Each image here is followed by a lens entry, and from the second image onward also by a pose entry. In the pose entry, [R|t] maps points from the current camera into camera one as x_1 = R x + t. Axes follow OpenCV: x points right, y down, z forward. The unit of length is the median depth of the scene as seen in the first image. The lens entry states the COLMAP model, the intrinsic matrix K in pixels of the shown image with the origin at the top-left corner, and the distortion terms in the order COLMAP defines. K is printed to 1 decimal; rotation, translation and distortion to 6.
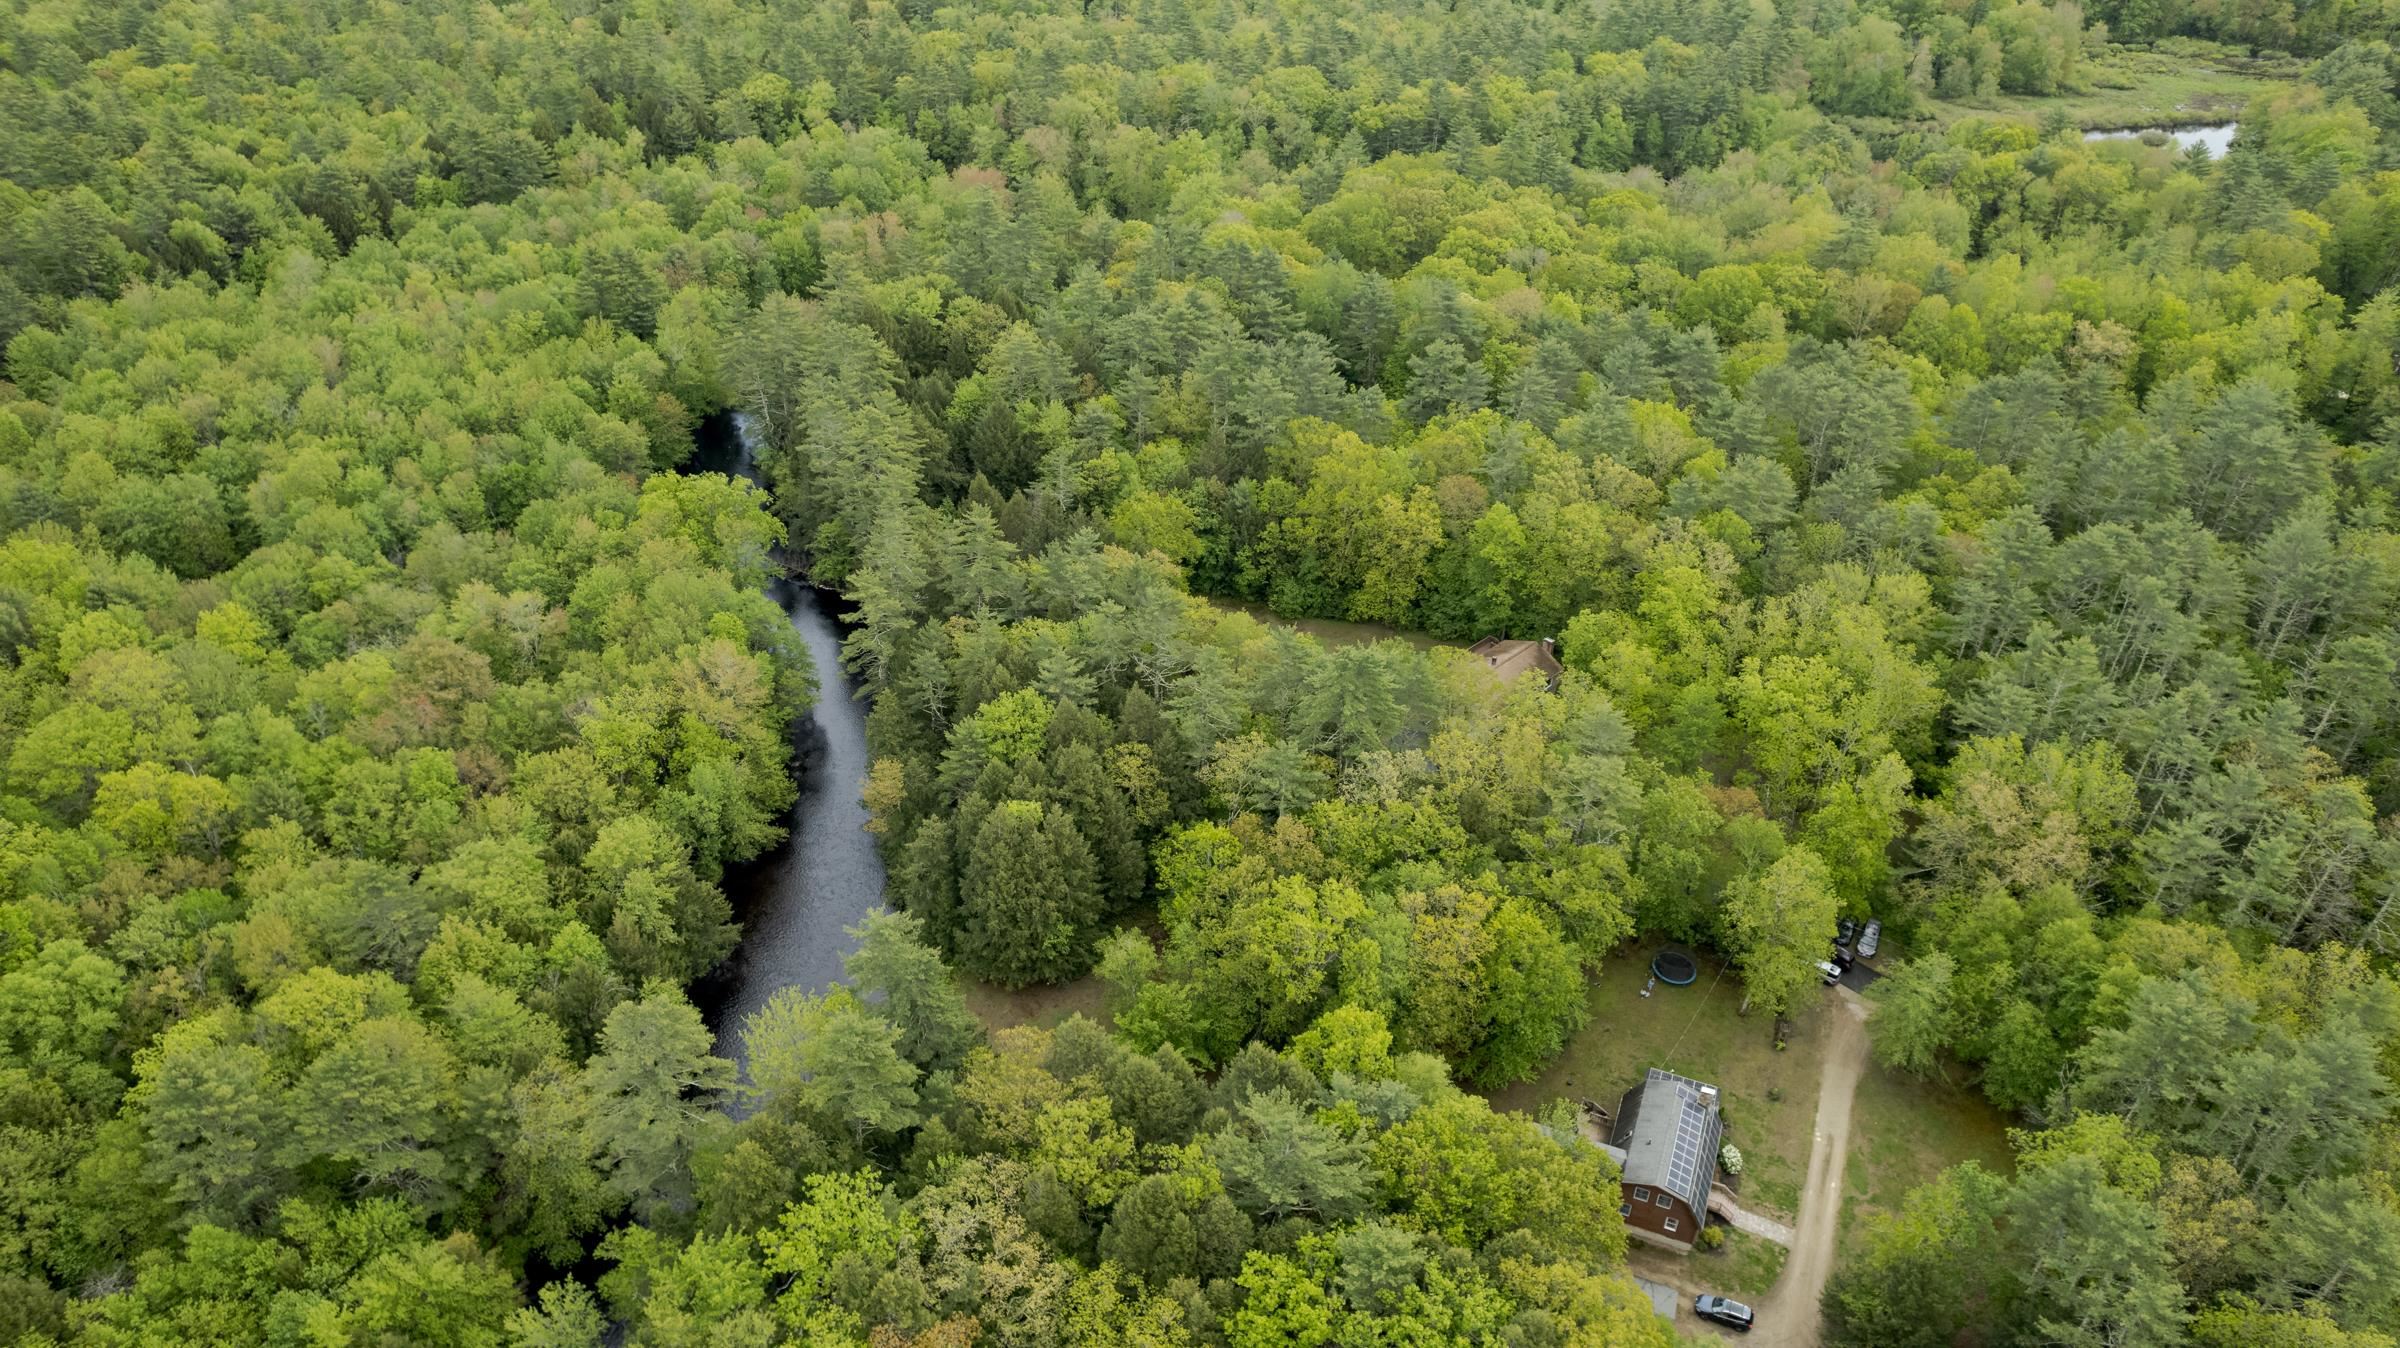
lens RADIAL K [[1536.0, 0, 1200.0], [0, 1536.0, 674.0], [0, 0, 1]] dist [-0.084323, 0.074581]
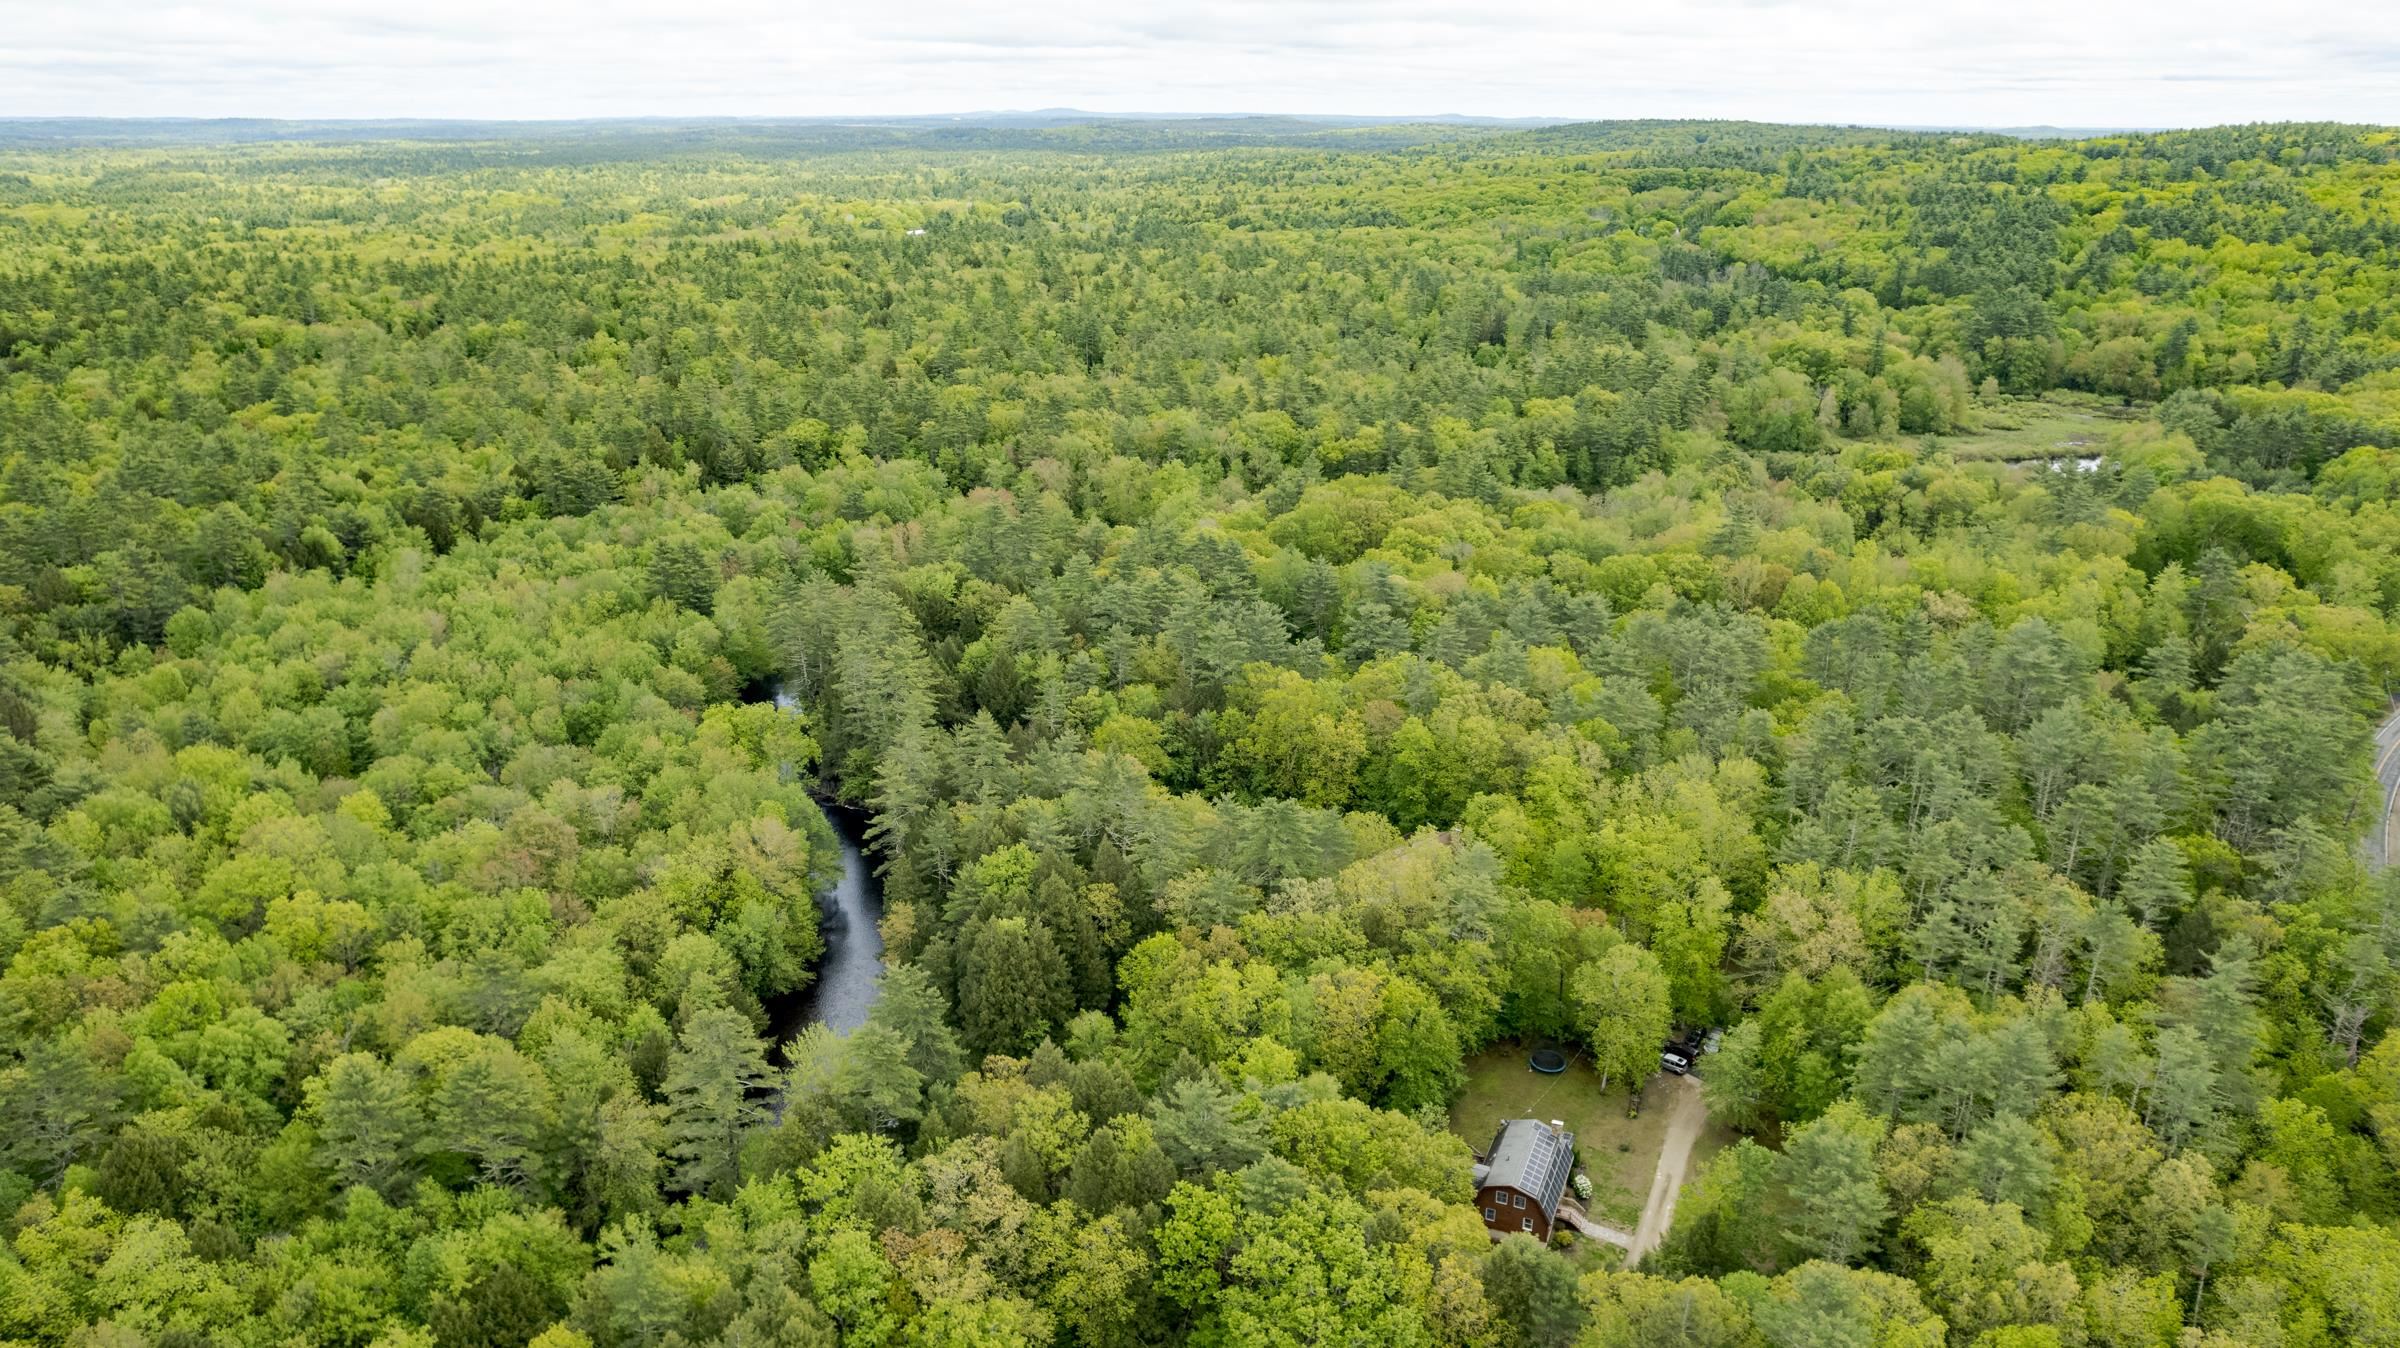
lens RADIAL K [[1565.5, 0, 1200.0], [0, 1565.5, 674.0], [0, 0, 1]] dist [-0.046887, -0.002247]
pose [[0.999972, -0.004681, -0.005814, 0.030493], [0.003188, 0.972150, -0.234337, 0.125161], [0.006749, 0.234312, 0.972138, -0.186525]]
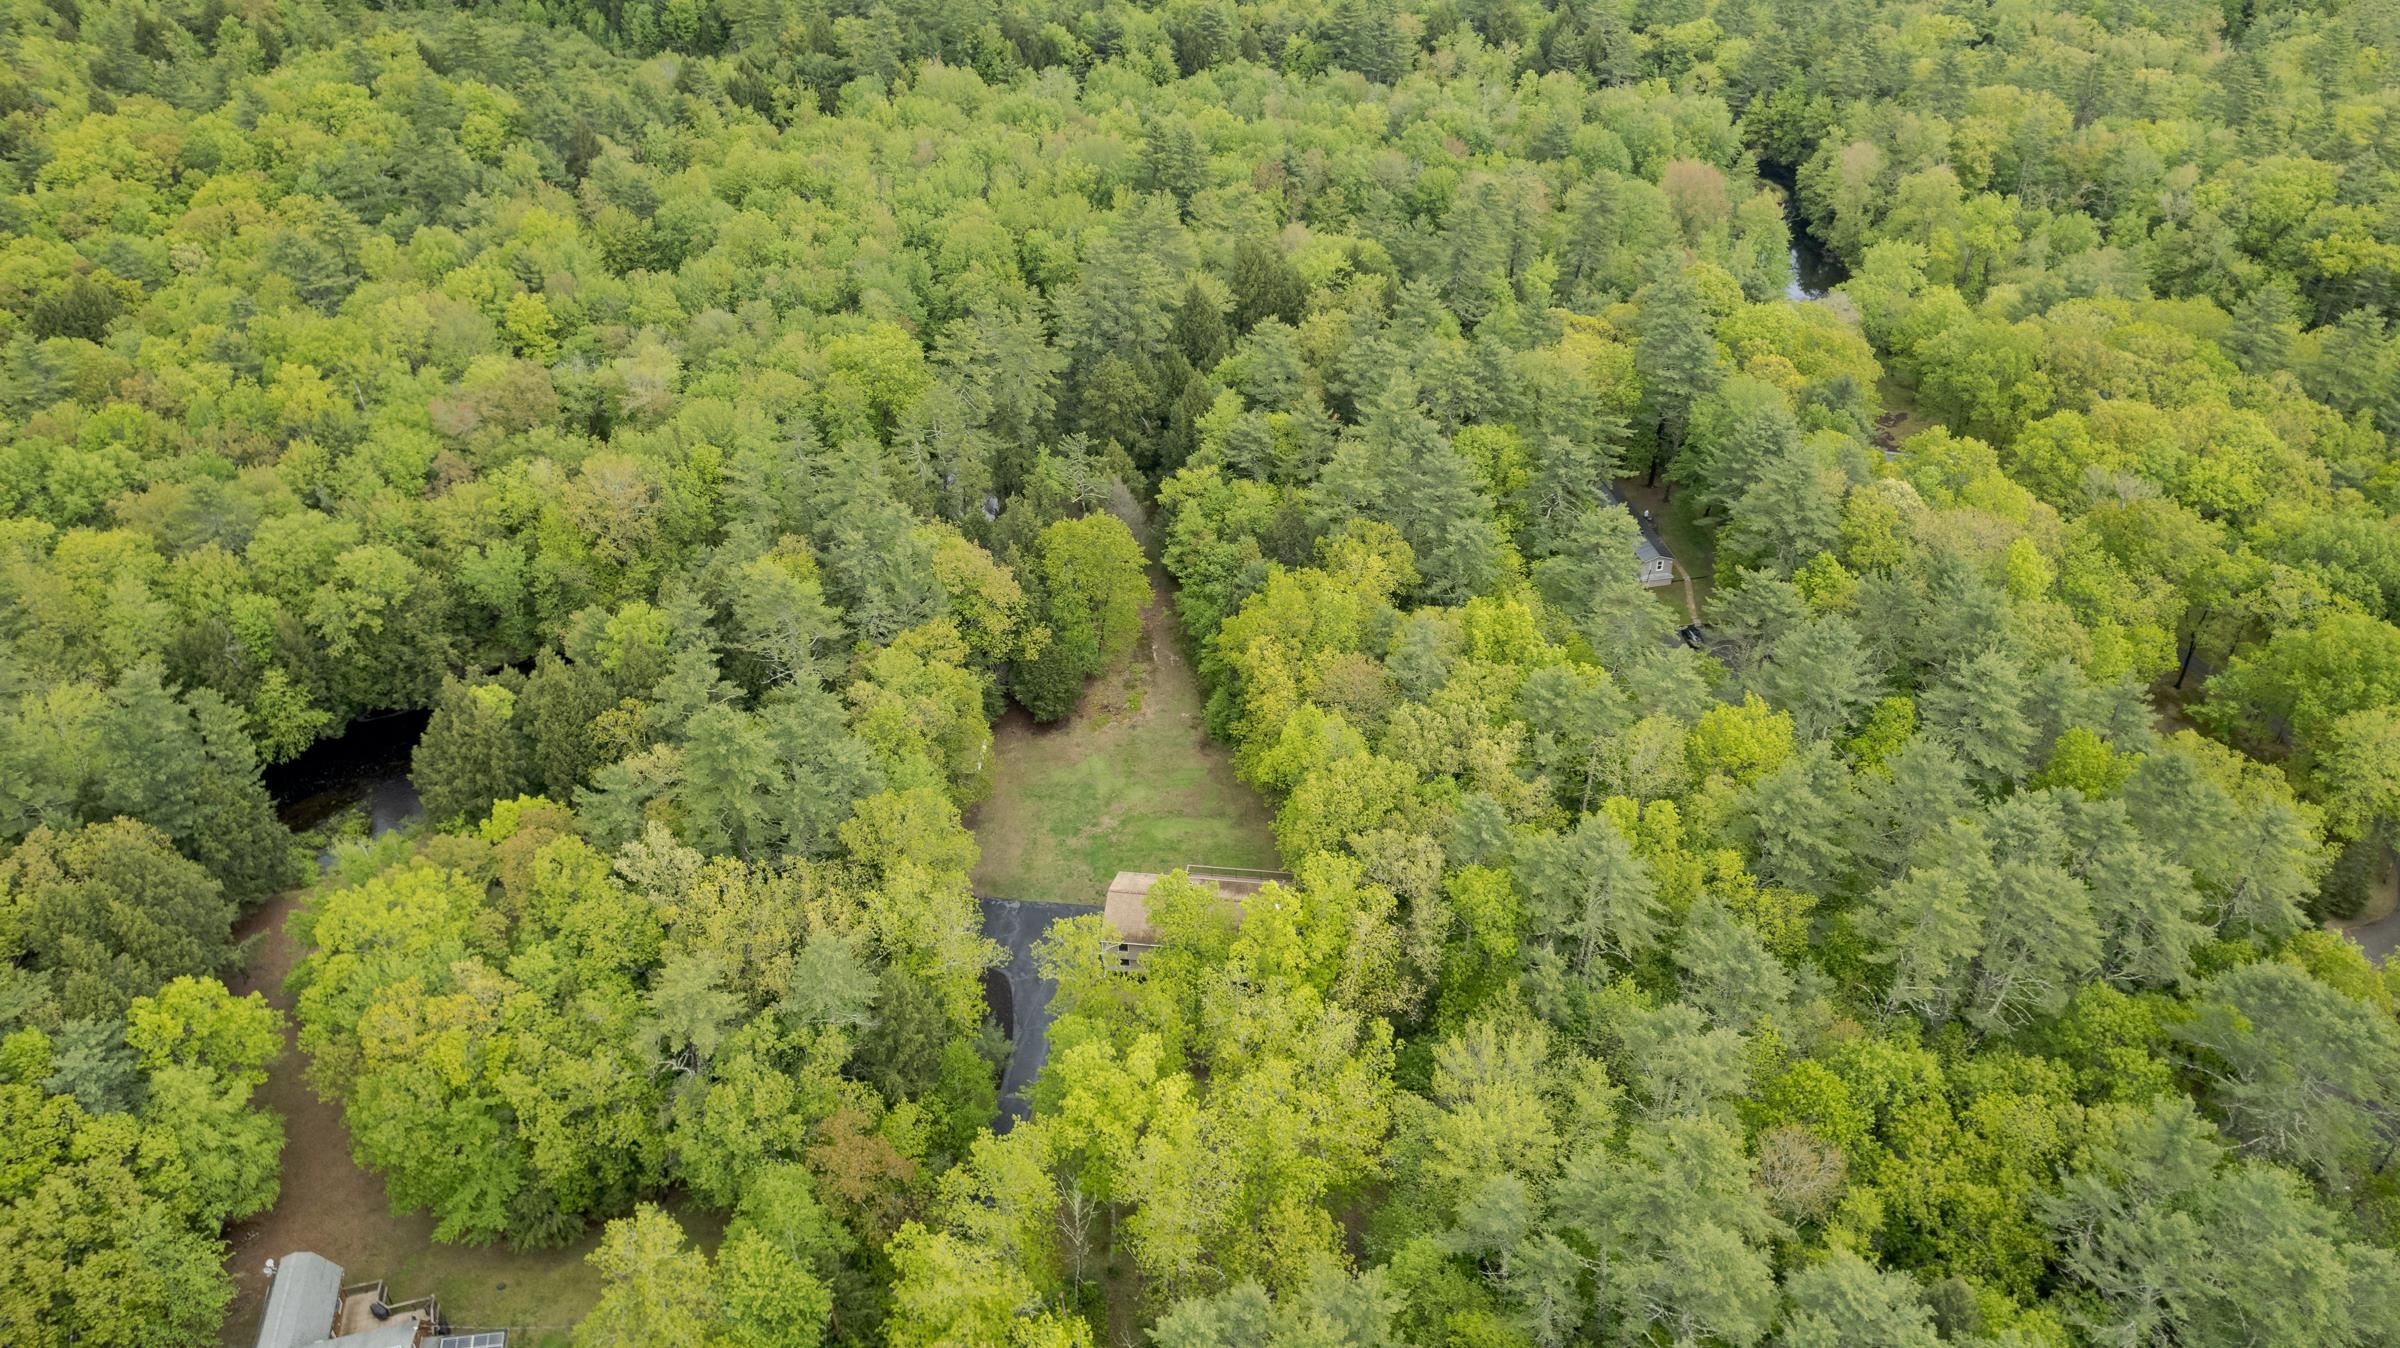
lens RADIAL K [[1565.5, 0, 1200.0], [0, 1565.5, 674.0], [0, 0, 1]] dist [-0.046887, -0.002247]
pose [[0.629248, 0.451632, -0.632515, 0.518224], [-0.431967, 0.879785, 0.198454, -0.207976], [0.646105, 0.148349, 0.748692, 0.354775]]
